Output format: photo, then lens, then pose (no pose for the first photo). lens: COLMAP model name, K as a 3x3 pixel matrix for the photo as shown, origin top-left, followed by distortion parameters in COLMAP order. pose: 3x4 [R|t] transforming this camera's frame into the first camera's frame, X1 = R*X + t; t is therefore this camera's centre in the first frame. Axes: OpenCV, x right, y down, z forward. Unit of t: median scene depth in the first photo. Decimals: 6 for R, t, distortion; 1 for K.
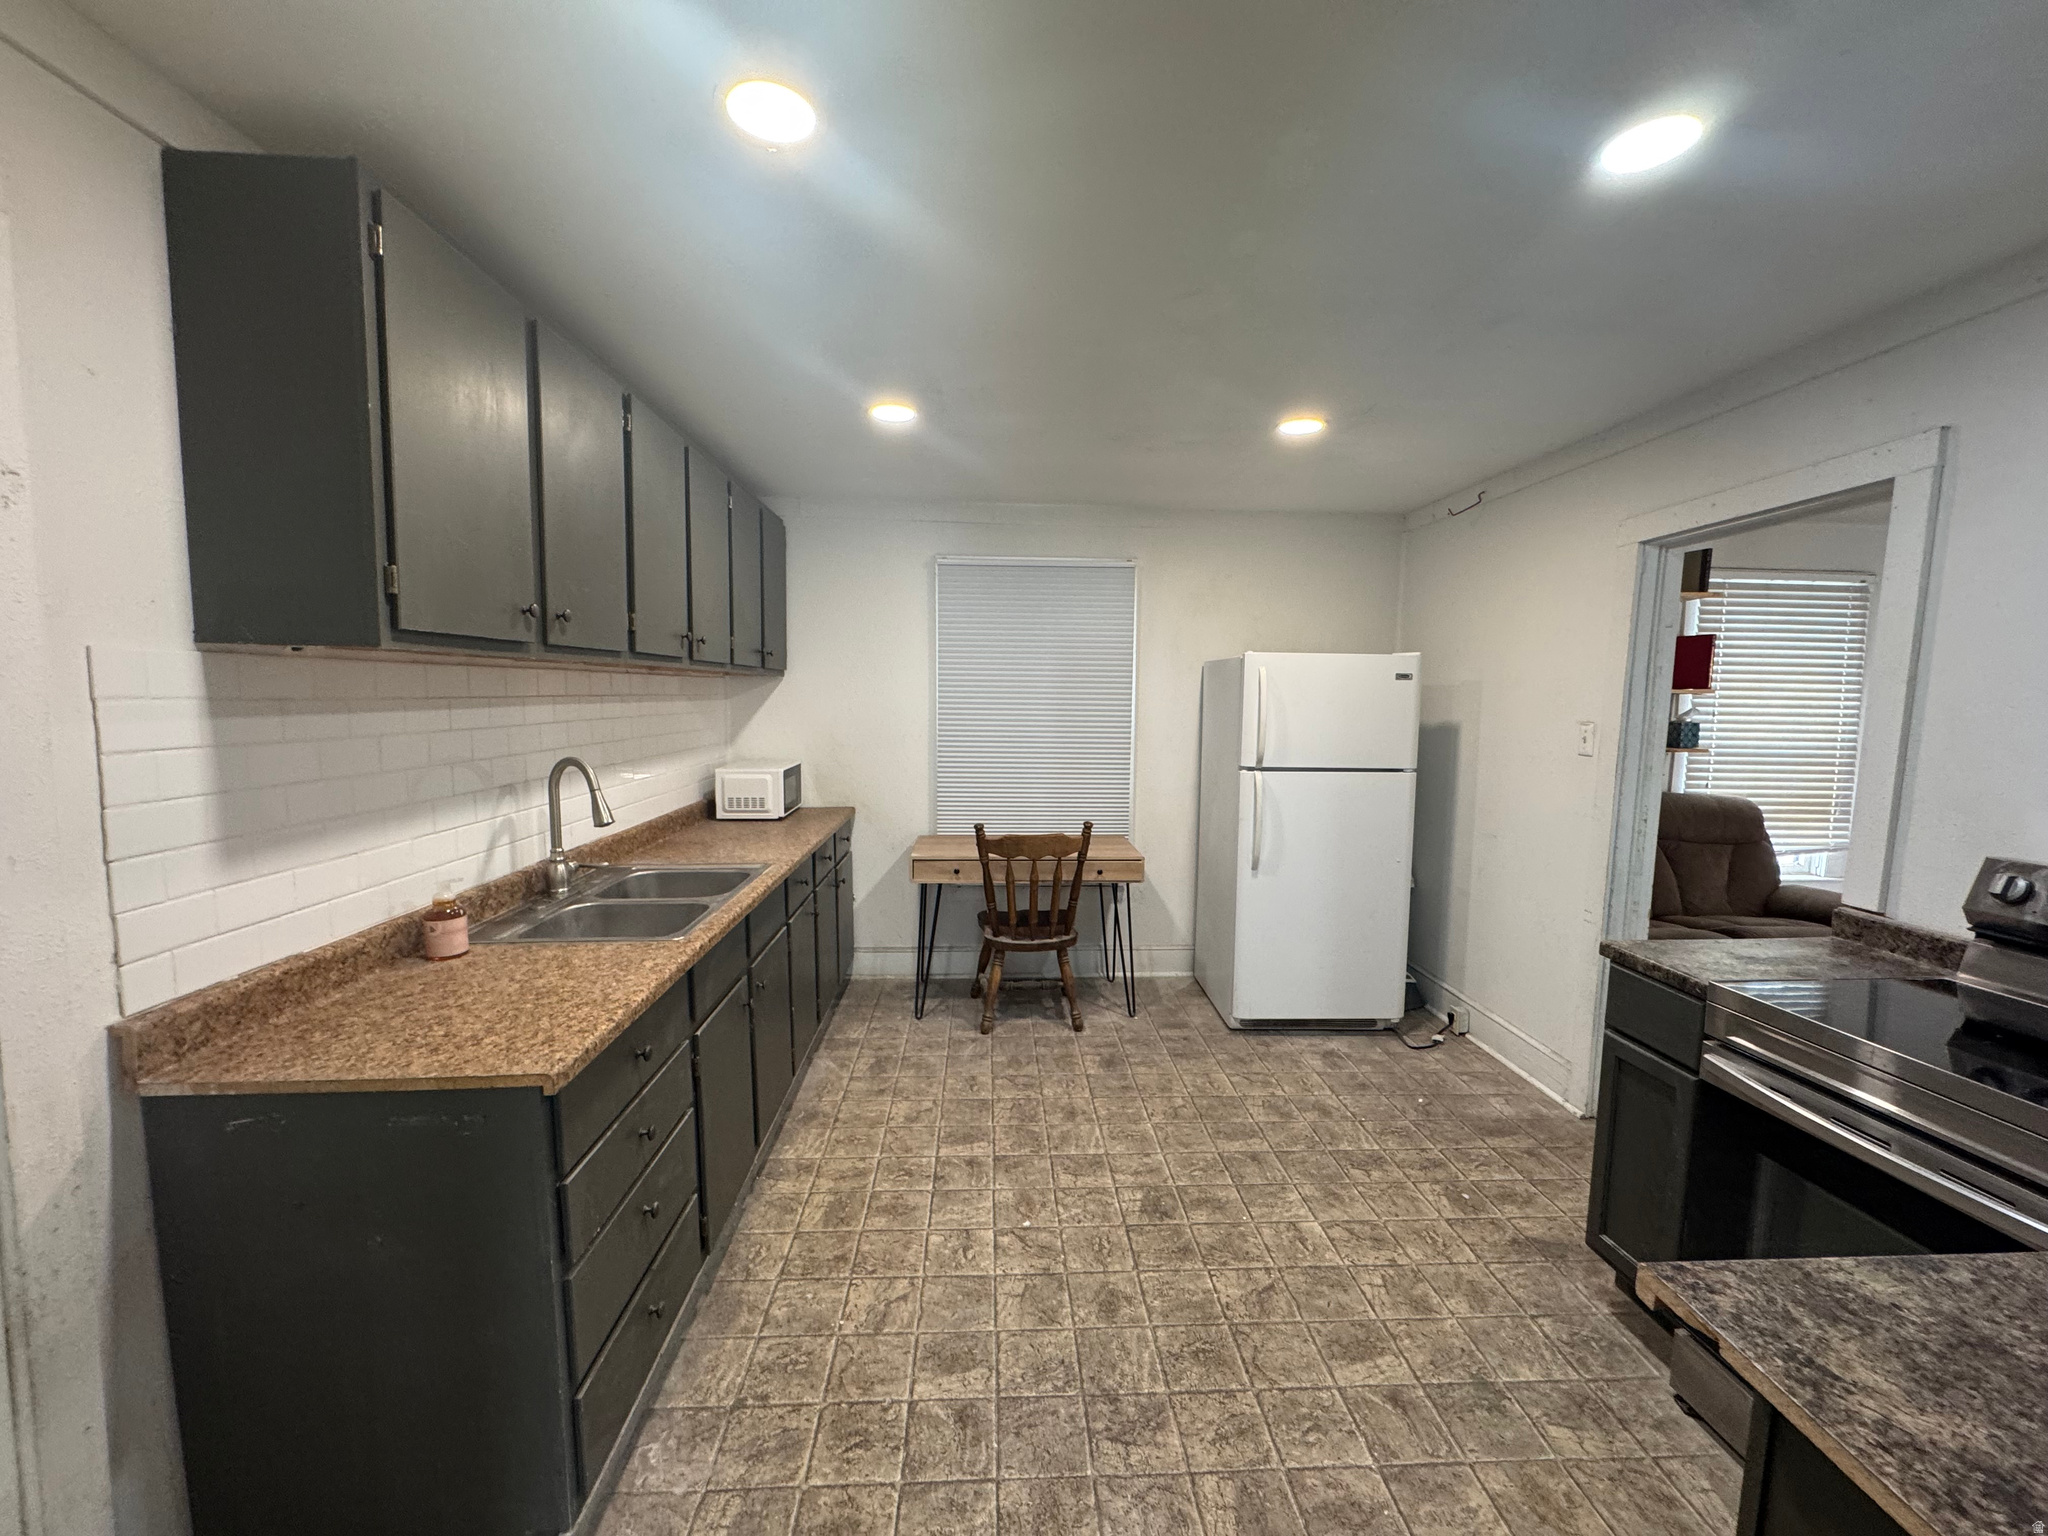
lens RADIAL K [[818.5, 0, 1026.9], [0, 818.5, 767.3], [0, 0, 1]] dist [-0.002395, 0.000586]
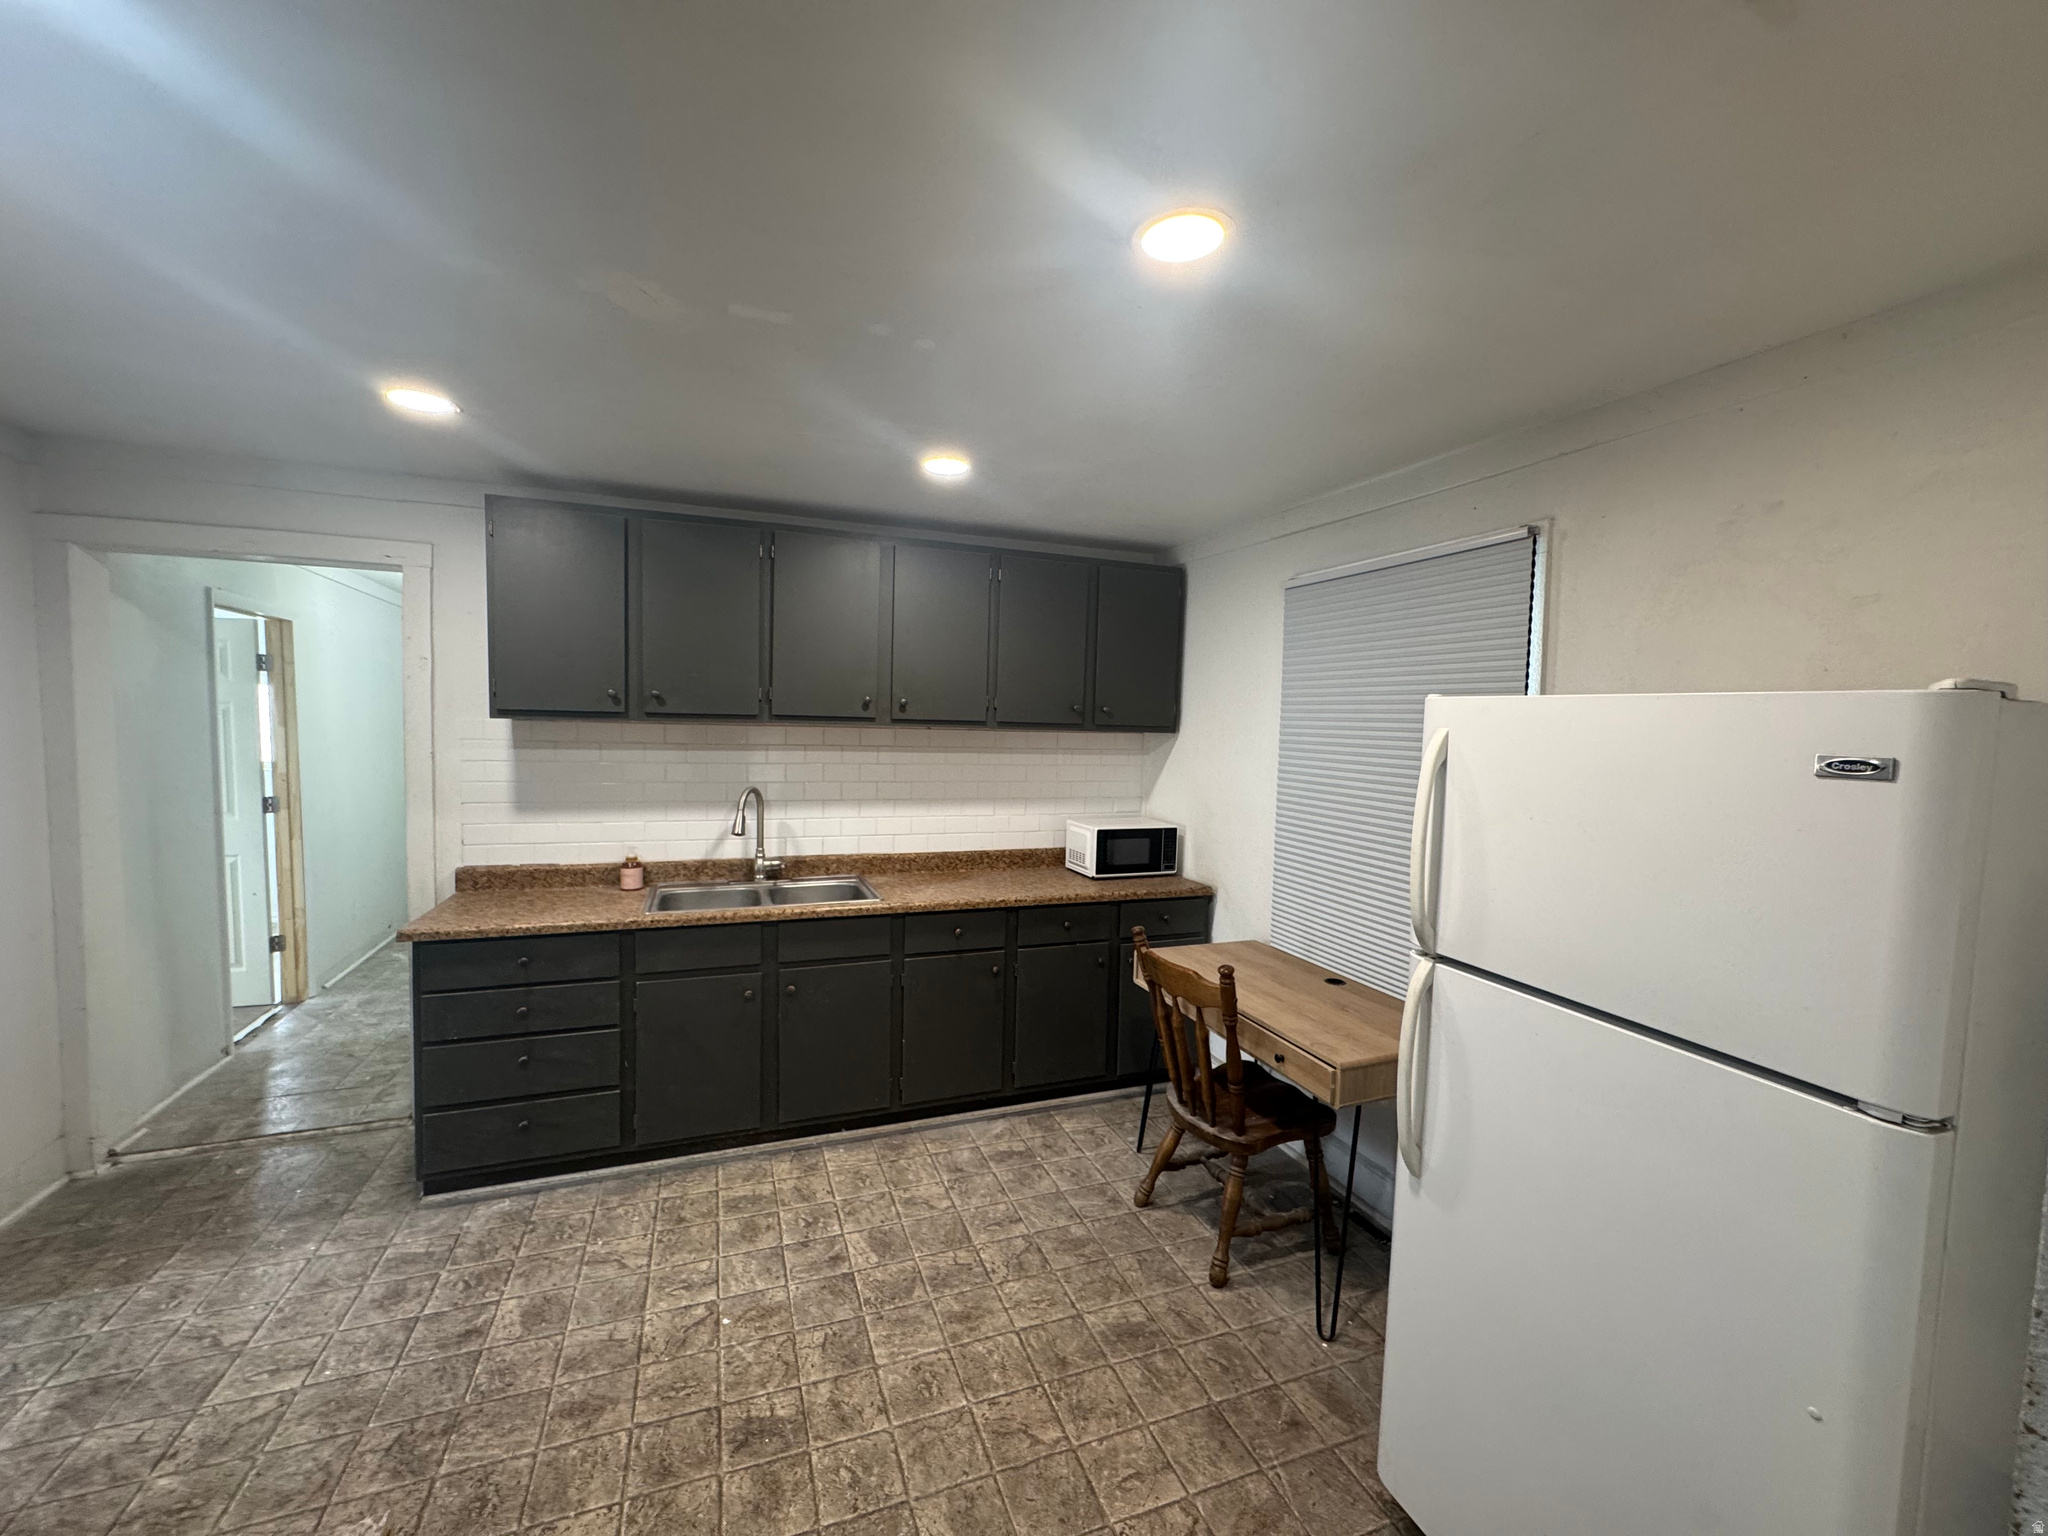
lens RADIAL K [[818.5, 0, 1019.7], [0, 818.5, 771.4], [0, 0, 1]] dist [-0.002395, 0.000586]
pose [[0.309633, 0.059756, -0.948976, 0.961464], [-0.113195, 0.993243, 0.025610, -0.128524], [0.944094, 0.099489, 0.314305, 0.970020]]
